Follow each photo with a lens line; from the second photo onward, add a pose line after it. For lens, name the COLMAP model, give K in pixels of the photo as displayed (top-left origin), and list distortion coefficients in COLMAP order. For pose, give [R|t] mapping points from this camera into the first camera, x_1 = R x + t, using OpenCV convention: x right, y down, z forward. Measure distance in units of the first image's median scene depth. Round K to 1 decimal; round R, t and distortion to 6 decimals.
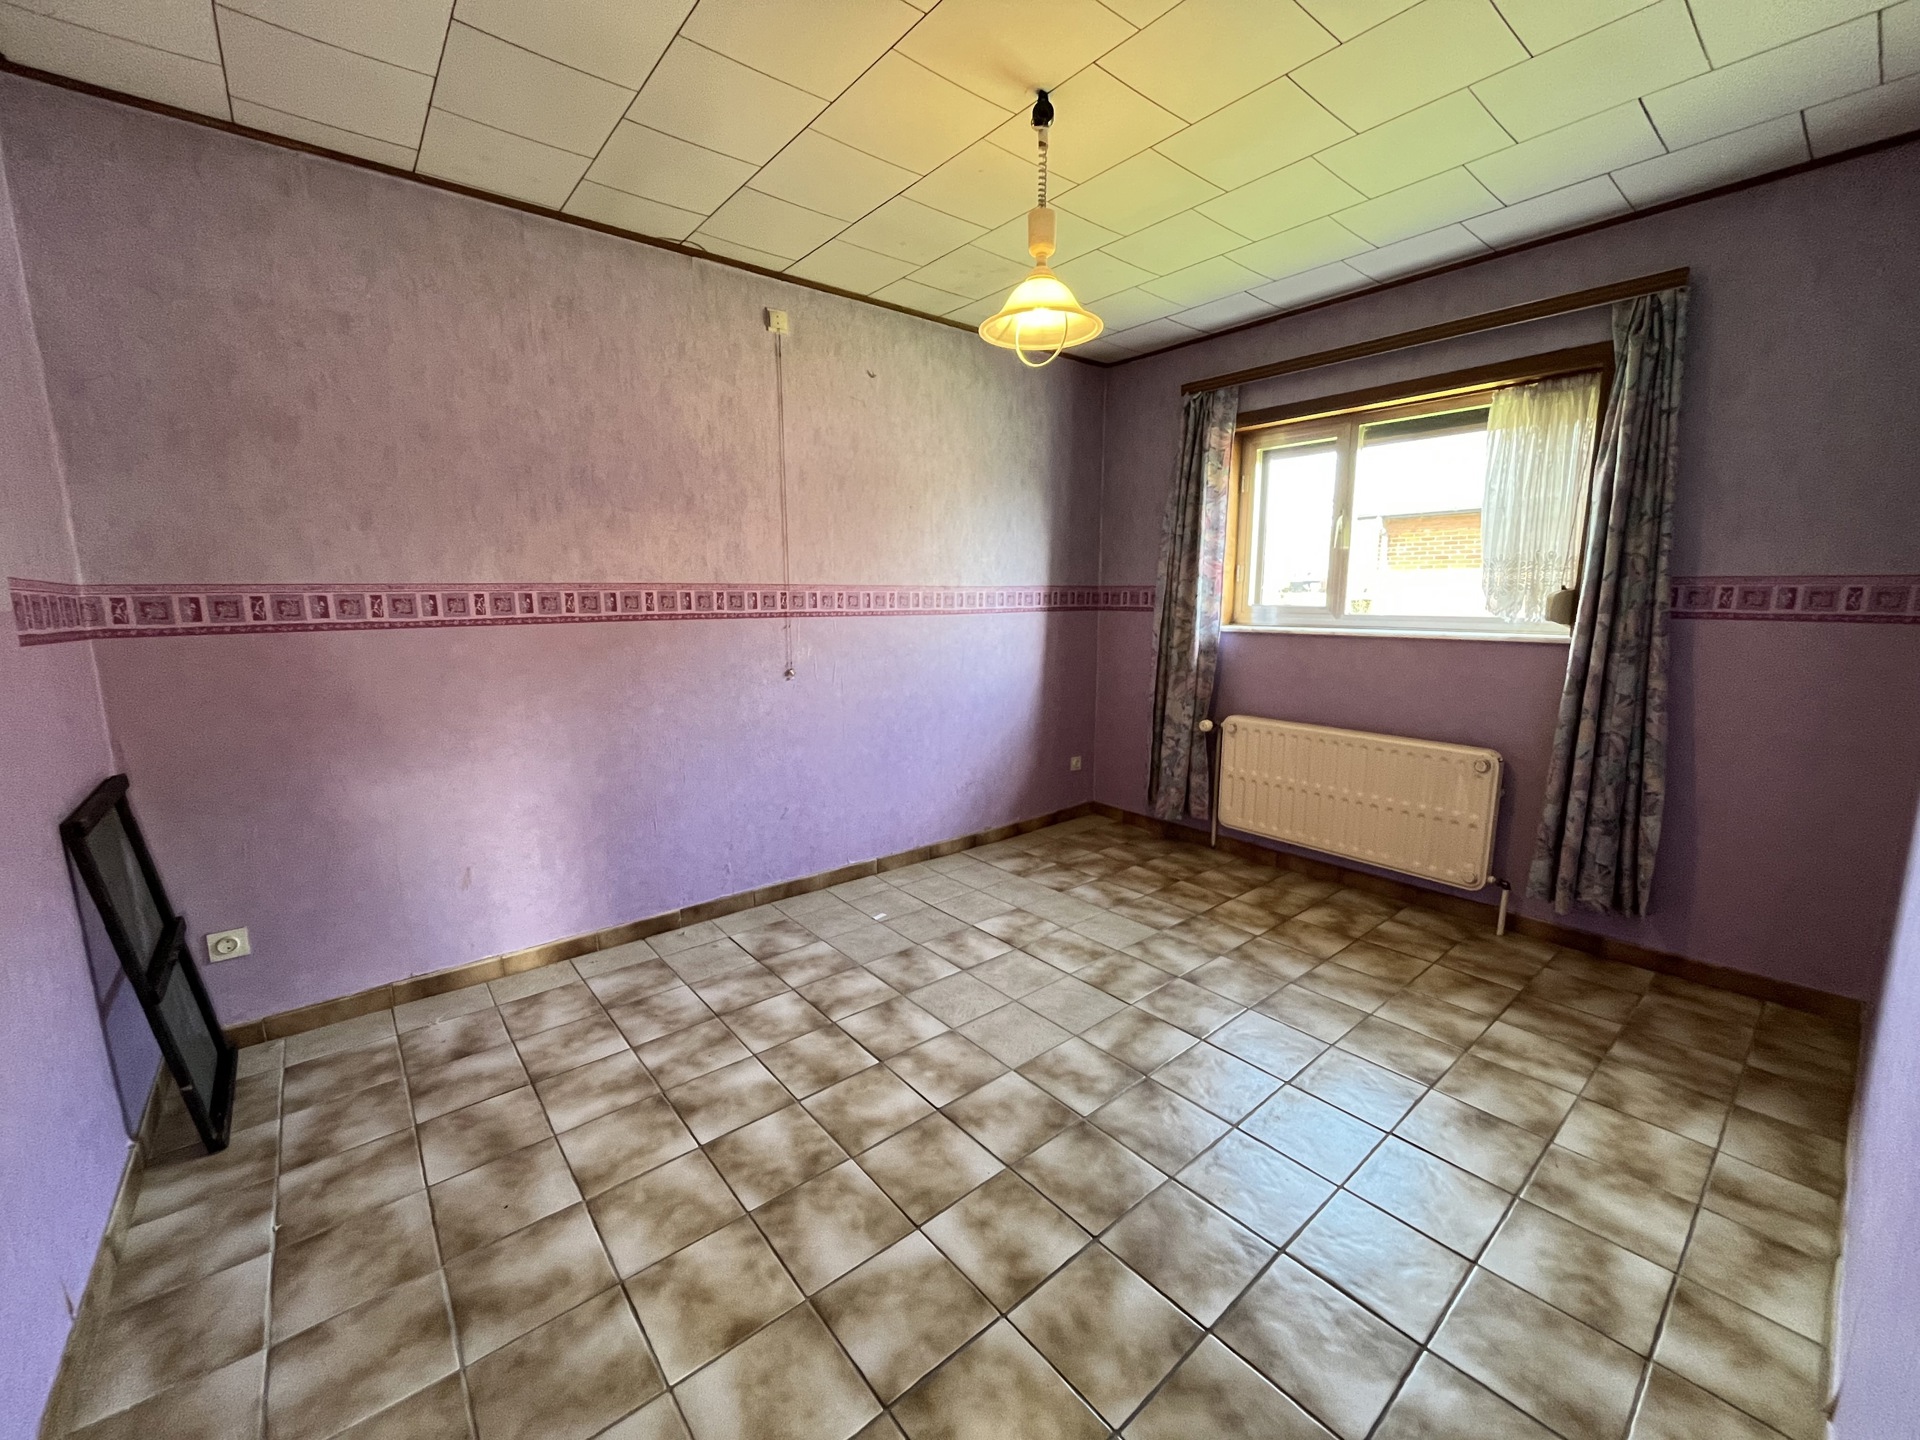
lens RADIAL K [[768.7, 0, 953.3], [0, 768.7, 717.4], [0, 0, 1]] dist [-0.003549, 0.000643]
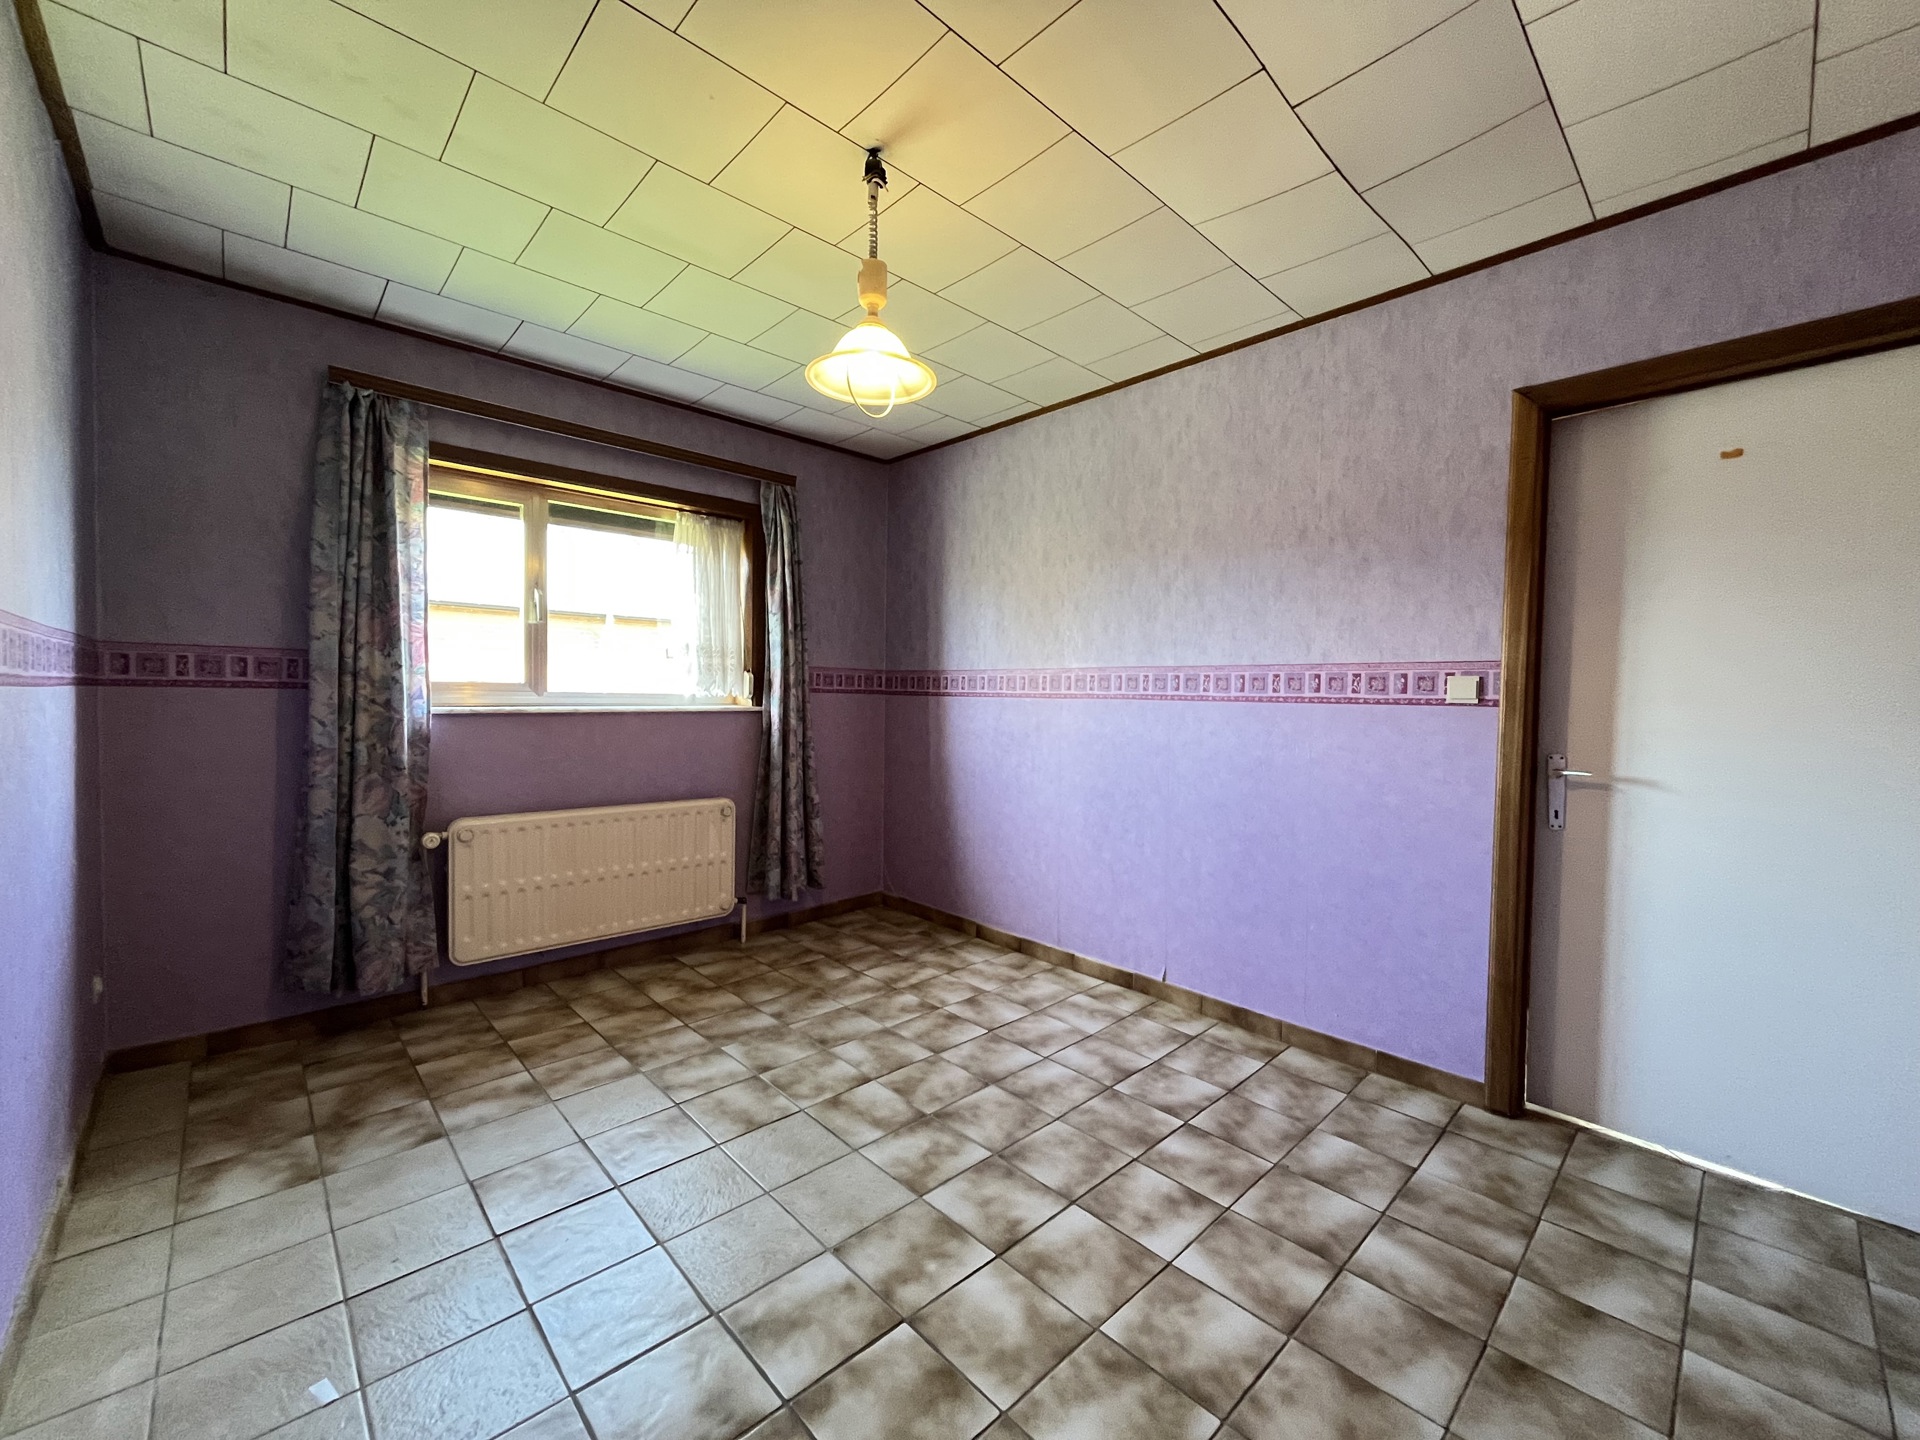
lens RADIAL K [[768.7, 0, 962.7], [0, 768.7, 714.7], [0, 0, 1]] dist [-0.003549, 0.000643]
pose [[-0.067595, -0.022045, 0.997469, -0.654311], [0.147906, 0.988488, 0.031869, -0.084300], [-0.986689, 0.149686, -0.063556, 0.777972]]
